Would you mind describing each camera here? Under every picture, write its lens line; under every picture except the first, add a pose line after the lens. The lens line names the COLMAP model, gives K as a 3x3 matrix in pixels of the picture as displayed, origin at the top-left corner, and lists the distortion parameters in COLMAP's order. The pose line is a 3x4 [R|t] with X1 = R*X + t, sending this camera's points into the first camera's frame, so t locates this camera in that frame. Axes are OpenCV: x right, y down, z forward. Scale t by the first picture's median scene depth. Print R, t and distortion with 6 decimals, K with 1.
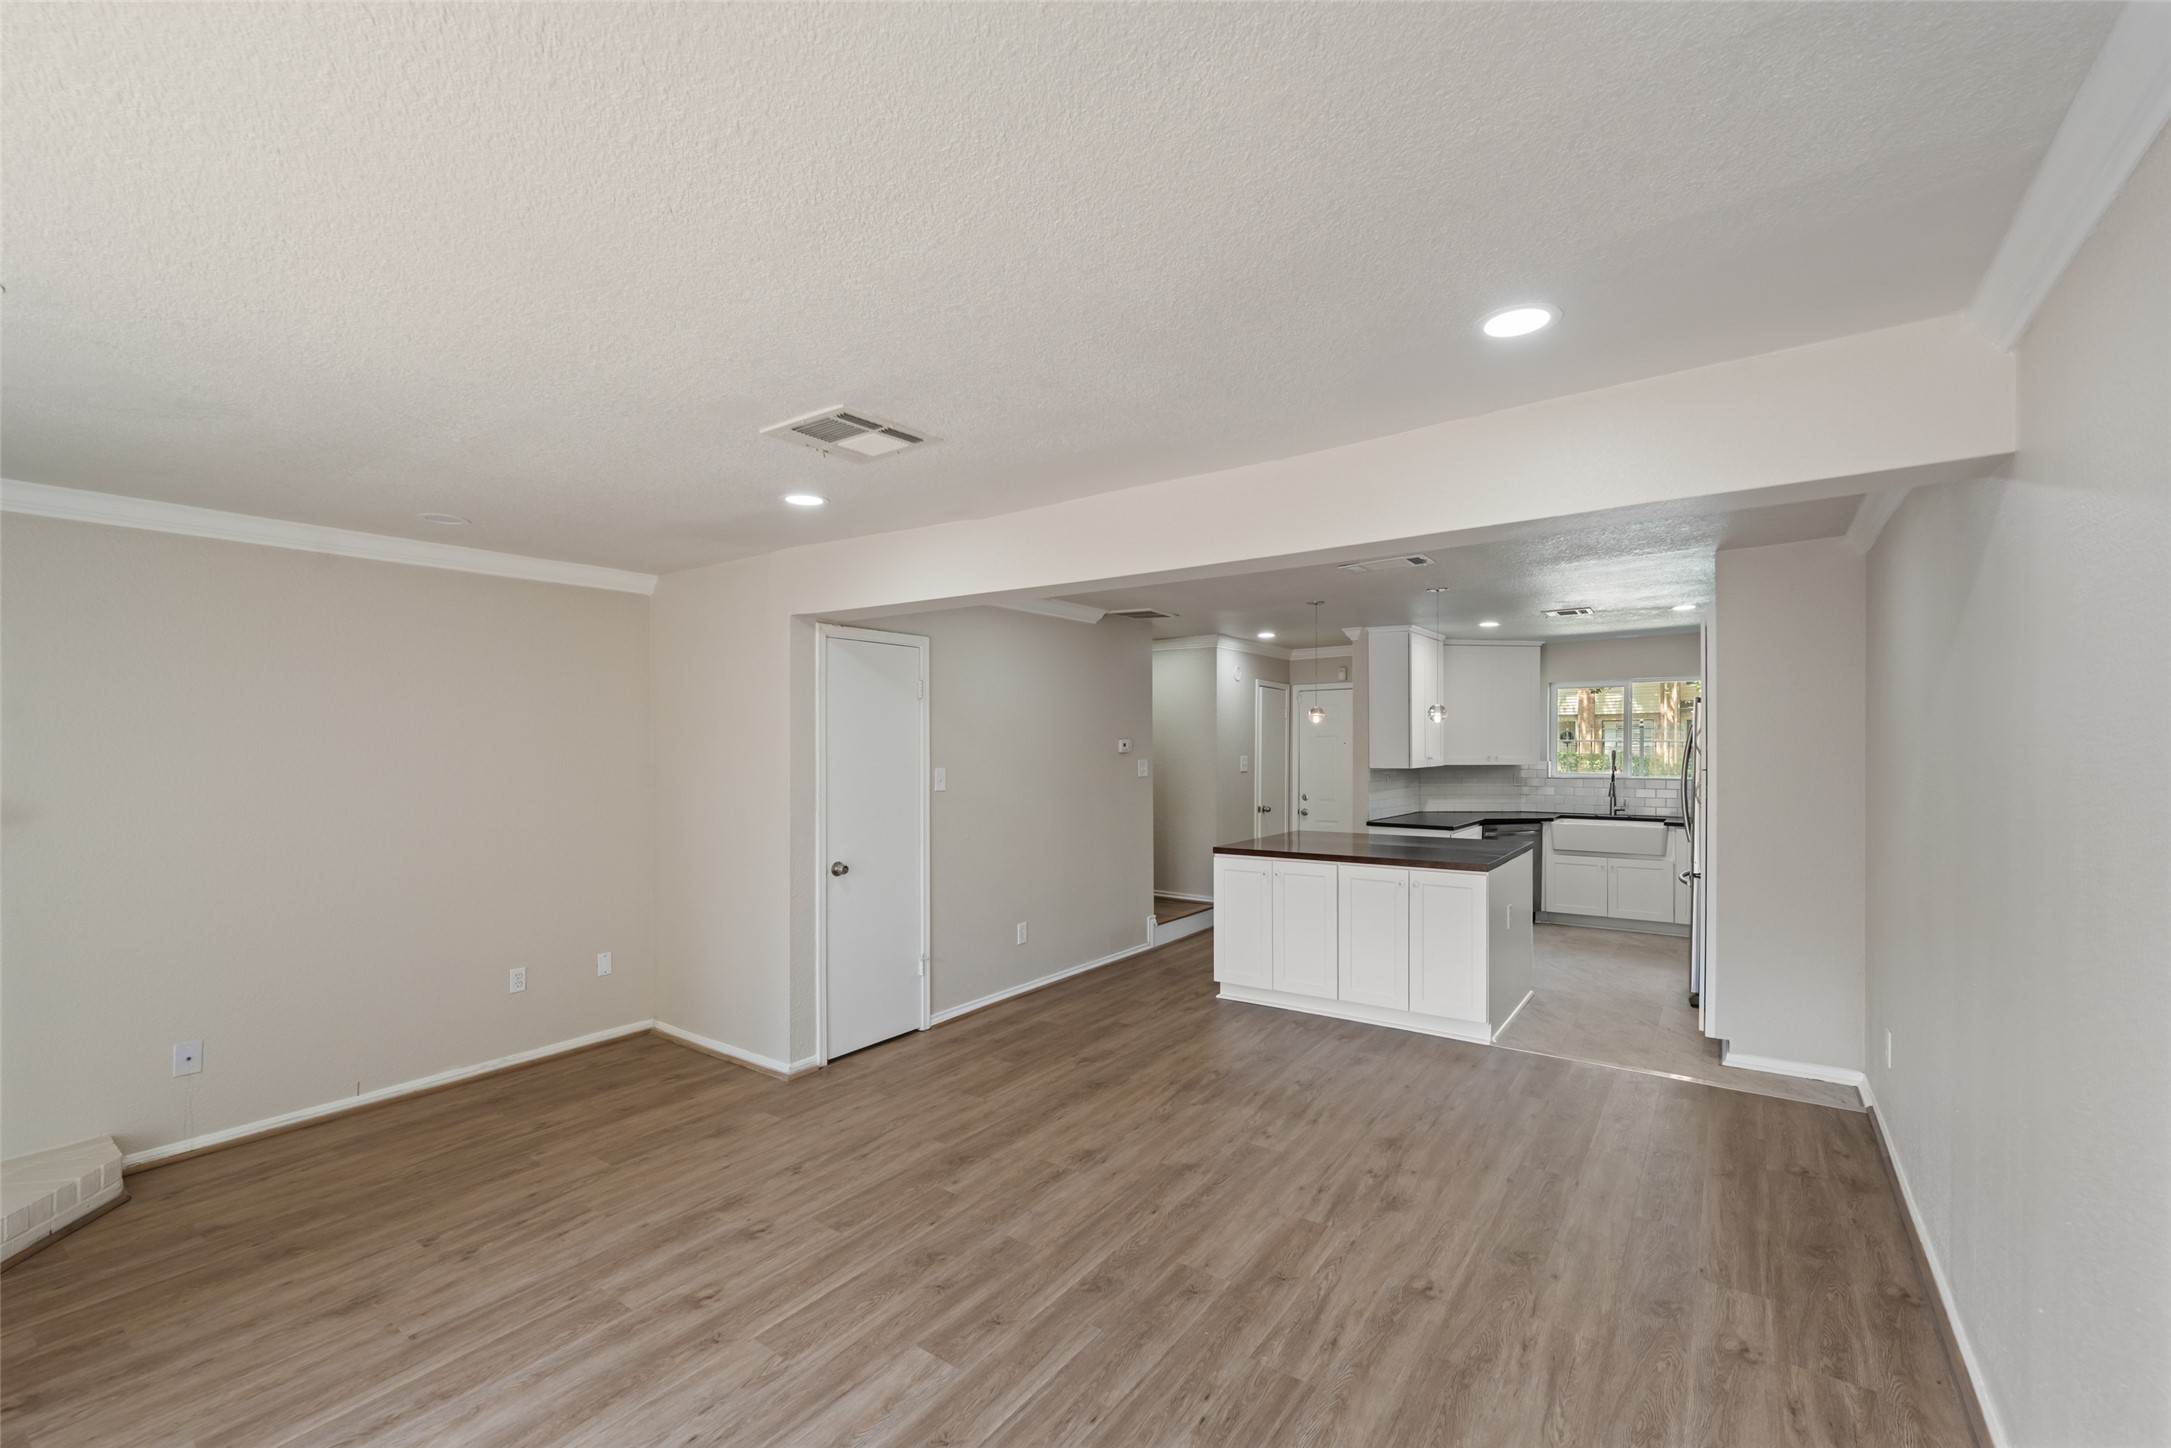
lens RADIAL K [[902.5, 0, 1094.9], [0, 902.5, 743.5], [0, 0, 1]] dist [-0.000706, 0.000101]
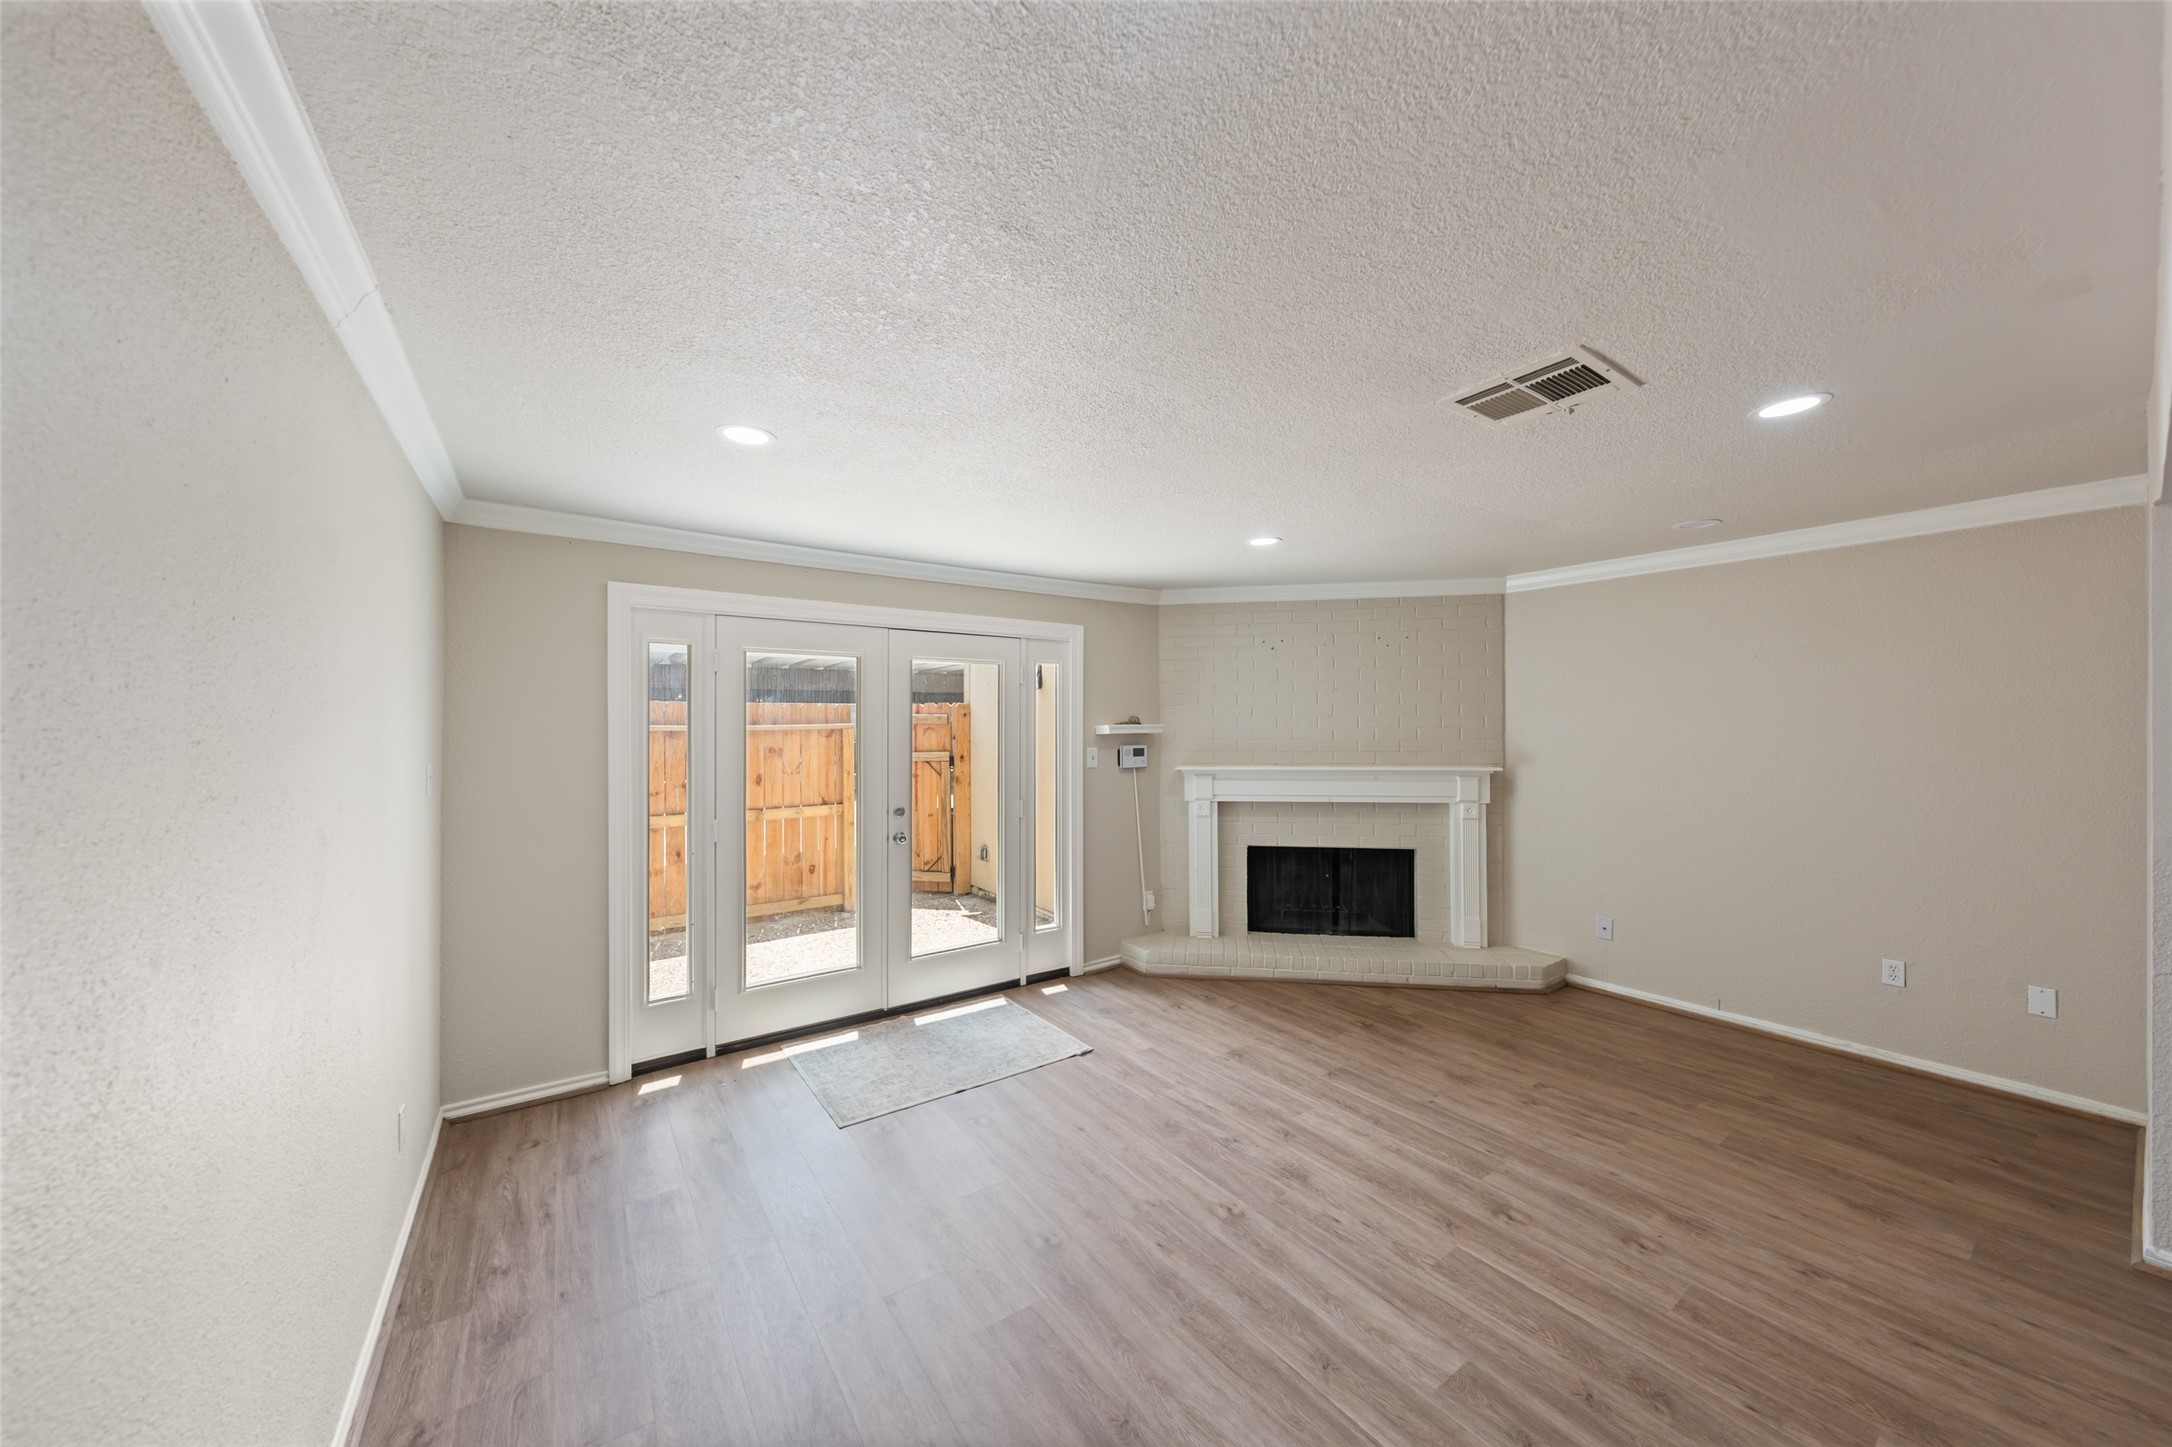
lens RADIAL K [[752.8, 0, 1091.2], [0, 752.8, 723.4], [0, 0, 1]] dist [-0.000344, -0.000160]
pose [[-0.328985, 0.007848, -0.944302, 0.359238], [0.004884, 0.999966, 0.006610, -0.003103], [0.944322, -0.002437, -0.329012, 0.478167]]
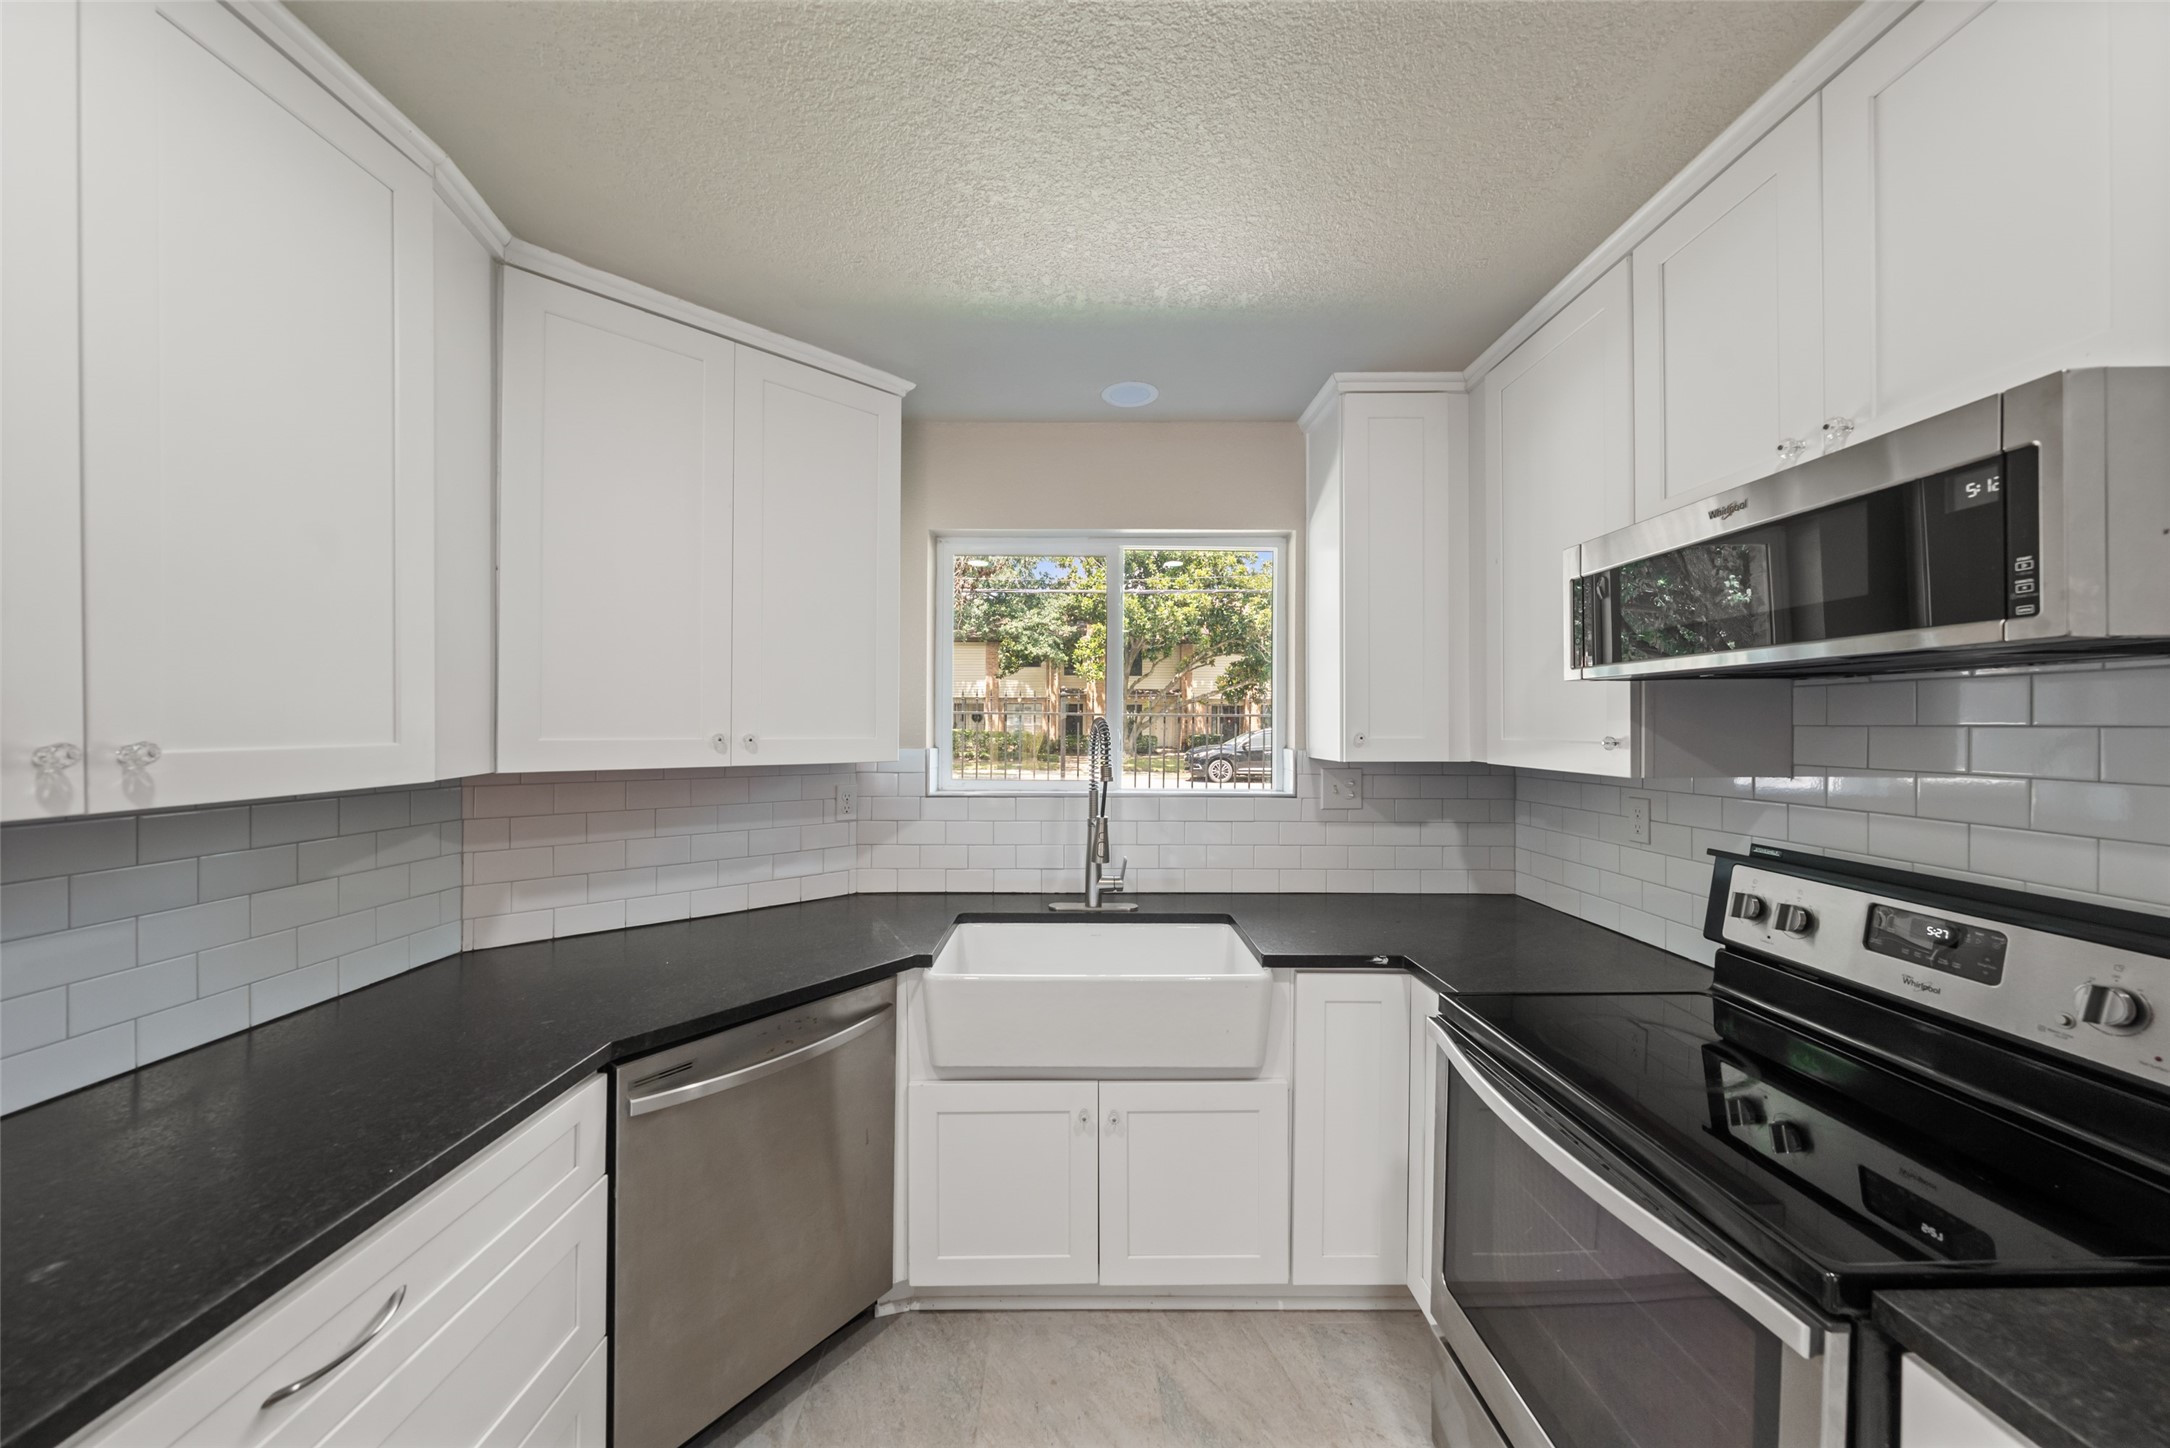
lens RADIAL K [[748.7, 0, 1086.3], [0, 748.7, 721.5], [0, 0, 1]] dist [-0.000361, -0.000171]
pose [[0.809294, 0.008180, 0.587347, 0.721180], [-0.007157, 0.999966, -0.004064, 0.018755], [-0.587360, -0.000915, 0.809325, 1.378797]]
